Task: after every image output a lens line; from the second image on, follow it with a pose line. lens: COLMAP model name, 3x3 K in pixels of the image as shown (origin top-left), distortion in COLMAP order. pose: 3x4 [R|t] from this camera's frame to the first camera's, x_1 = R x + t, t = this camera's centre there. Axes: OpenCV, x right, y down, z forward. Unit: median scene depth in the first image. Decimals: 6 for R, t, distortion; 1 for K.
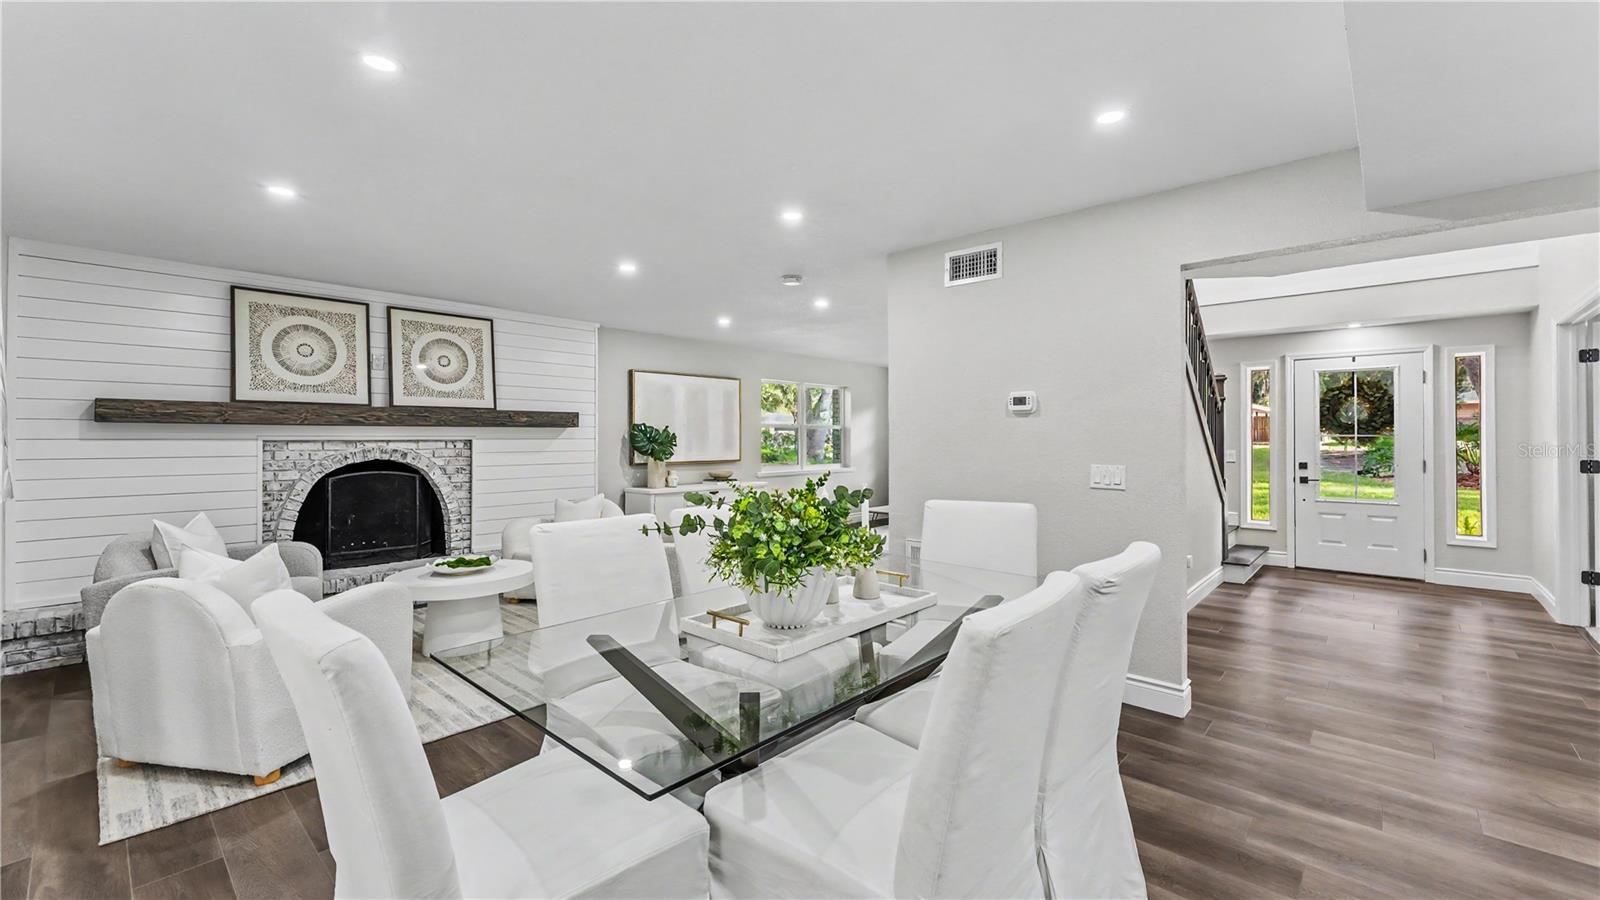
lens RADIAL K [[648.9, 0, 800.0], [0, 648.9, 450.0], [0, 0, 1]] dist [0.001250, 0.000217]
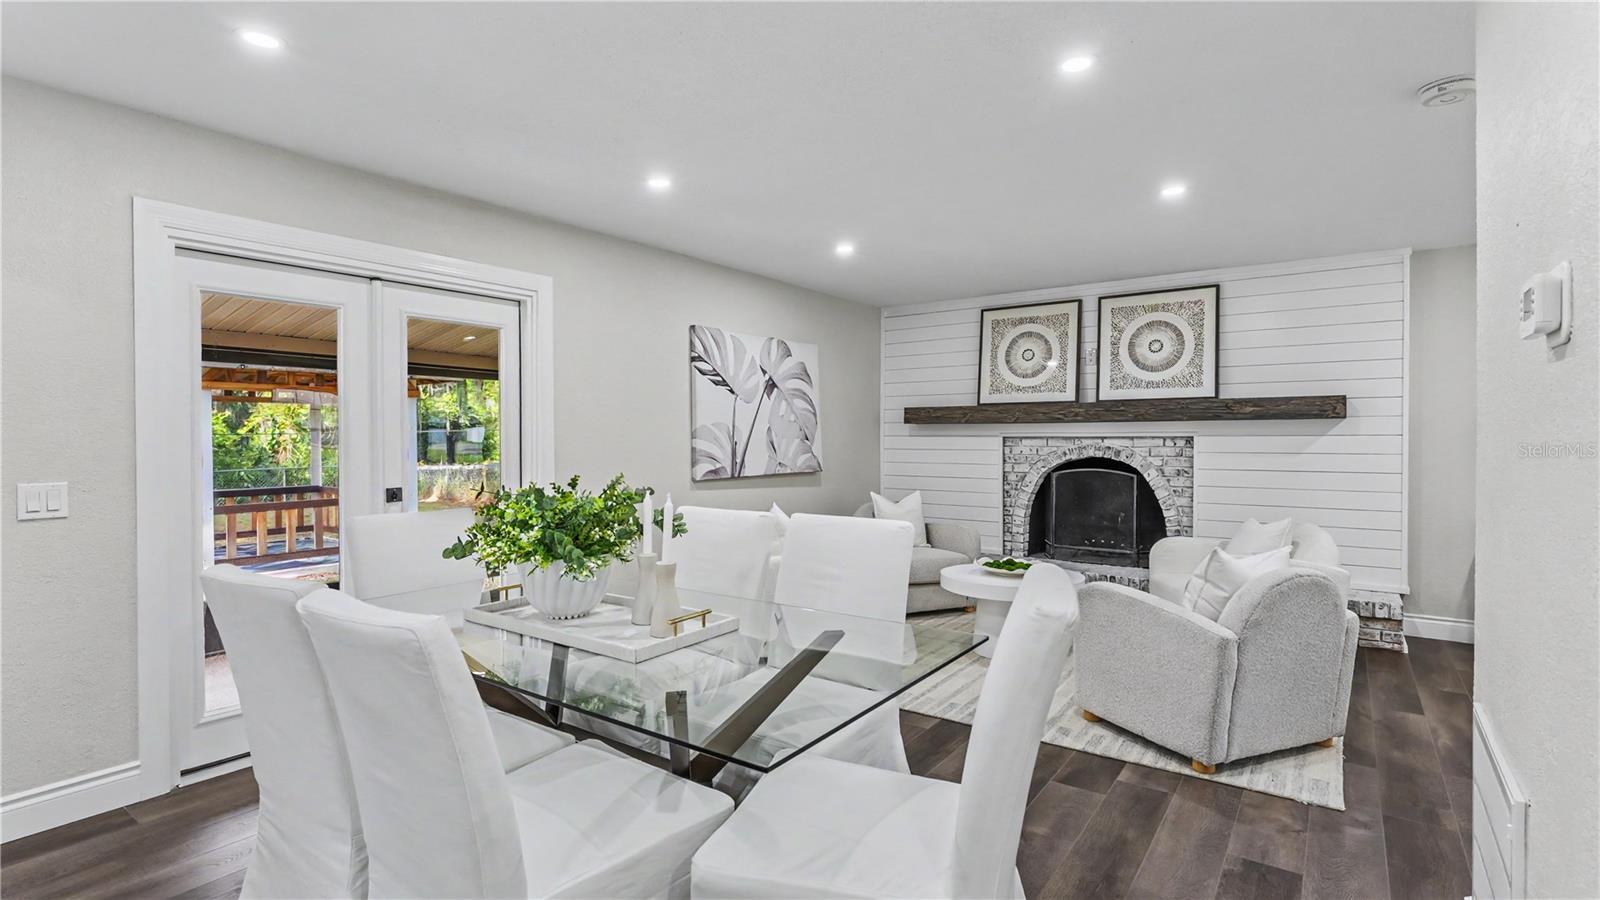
lens RADIAL K [[746.6, 0, 800.0], [0, 746.6, 450.0], [0, 0, 1]] dist [-0.000186, -0.000044]
pose [[0.117071, 0.019434, -0.992933, 0.416019], [-0.016004, 0.999716, 0.017680, -0.008095], [0.992995, 0.013822, 0.117349, 0.434688]]
